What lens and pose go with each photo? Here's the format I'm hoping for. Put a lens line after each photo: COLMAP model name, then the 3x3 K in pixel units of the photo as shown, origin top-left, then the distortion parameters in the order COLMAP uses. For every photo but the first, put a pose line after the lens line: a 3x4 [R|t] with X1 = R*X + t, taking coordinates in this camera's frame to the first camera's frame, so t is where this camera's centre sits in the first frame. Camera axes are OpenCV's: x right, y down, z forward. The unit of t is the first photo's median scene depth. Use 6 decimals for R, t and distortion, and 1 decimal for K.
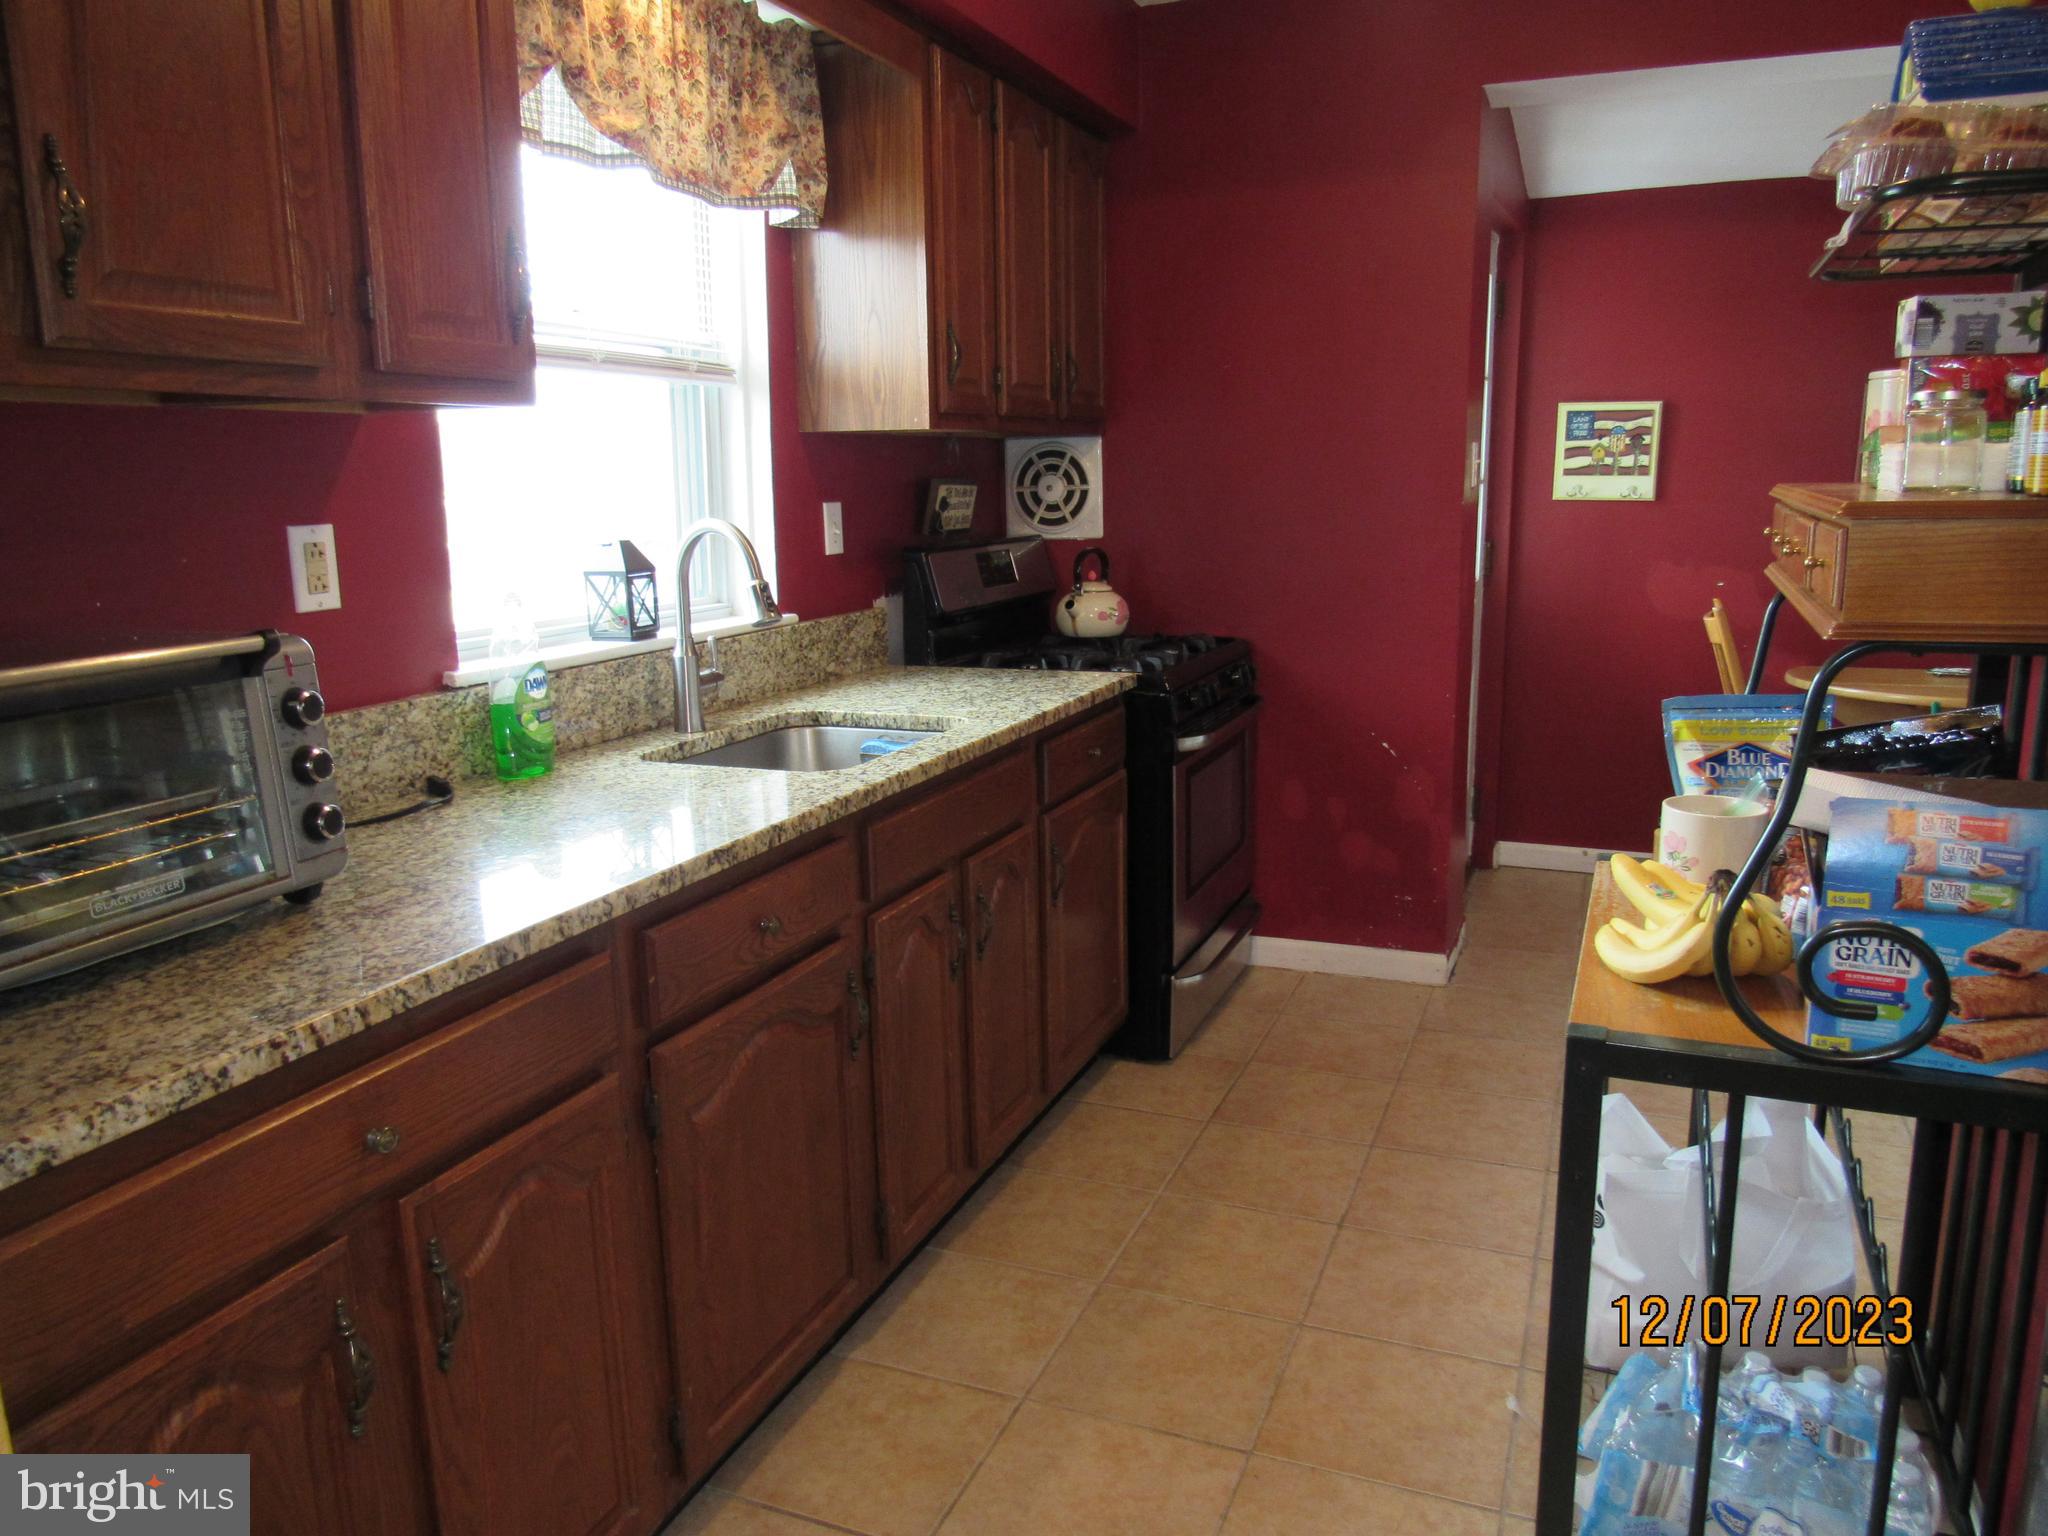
lens RADIAL K [[1448.8, 0, 1022.1], [0, 1448.8, 770.7], [0, 0, 1]] dist [-0.031820, 0.006482]
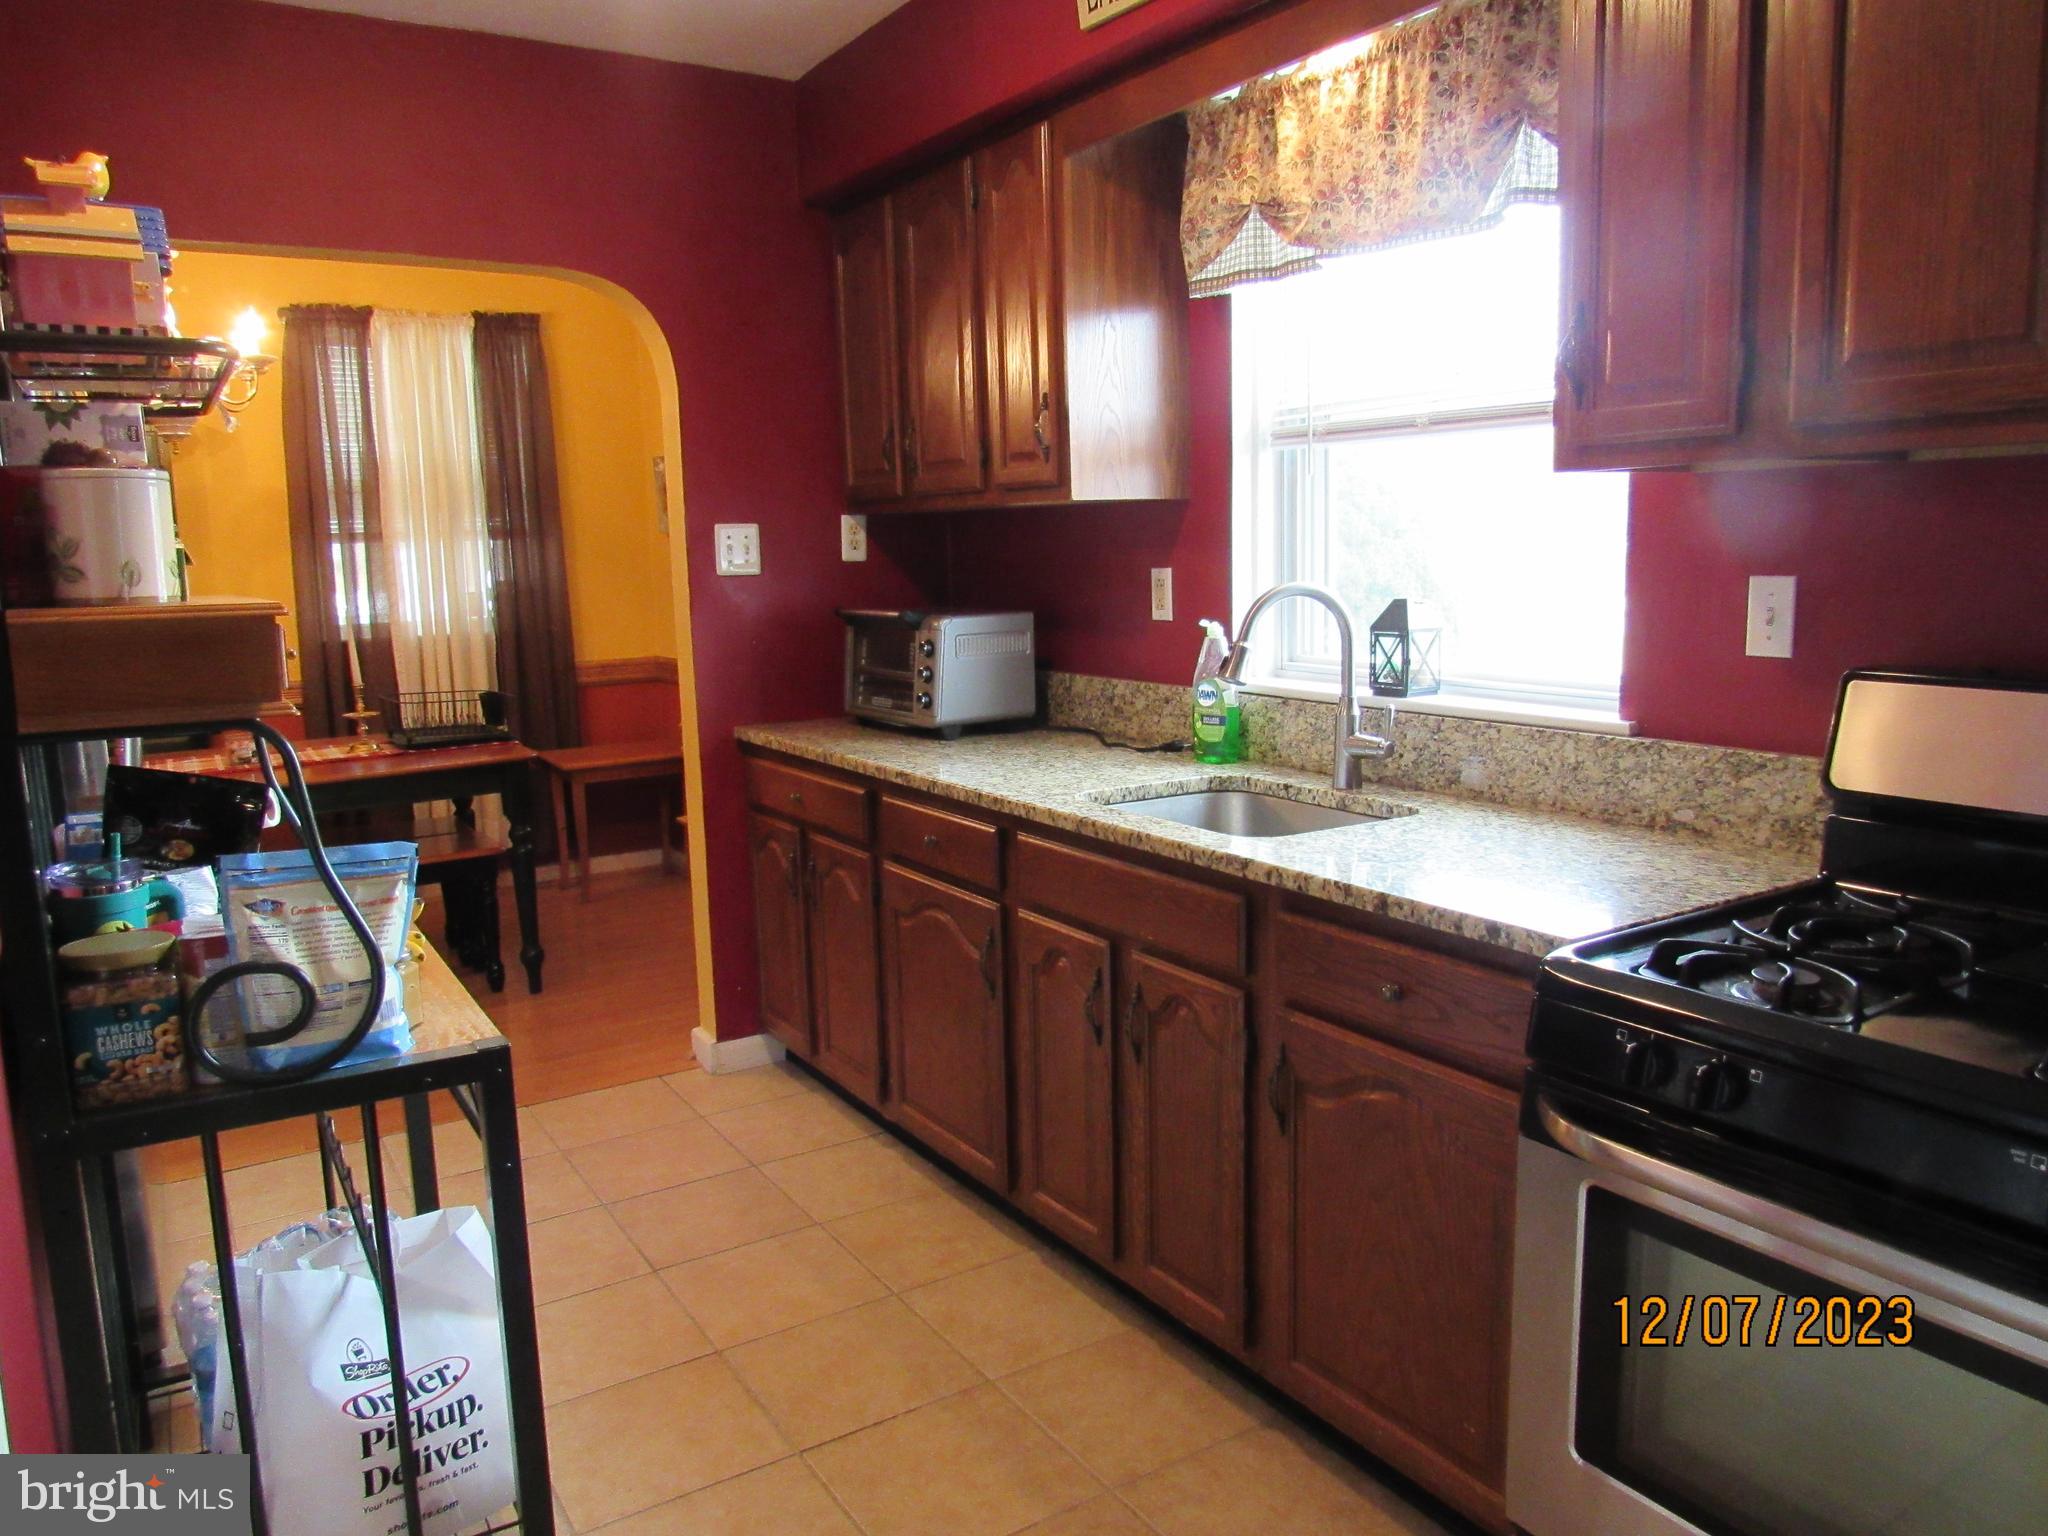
lens RADIAL K [[1448.8, 0, 1022.4], [0, 1448.8, 758.8], [0, 0, 1]] dist [-0.031820, 0.006482]
pose [[-0.571455, 0.156234, -0.805624, 0.753544], [-0.128535, 0.952553, 0.275902, -0.312514], [0.810505, 0.261217, -0.524260, 1.406823]]
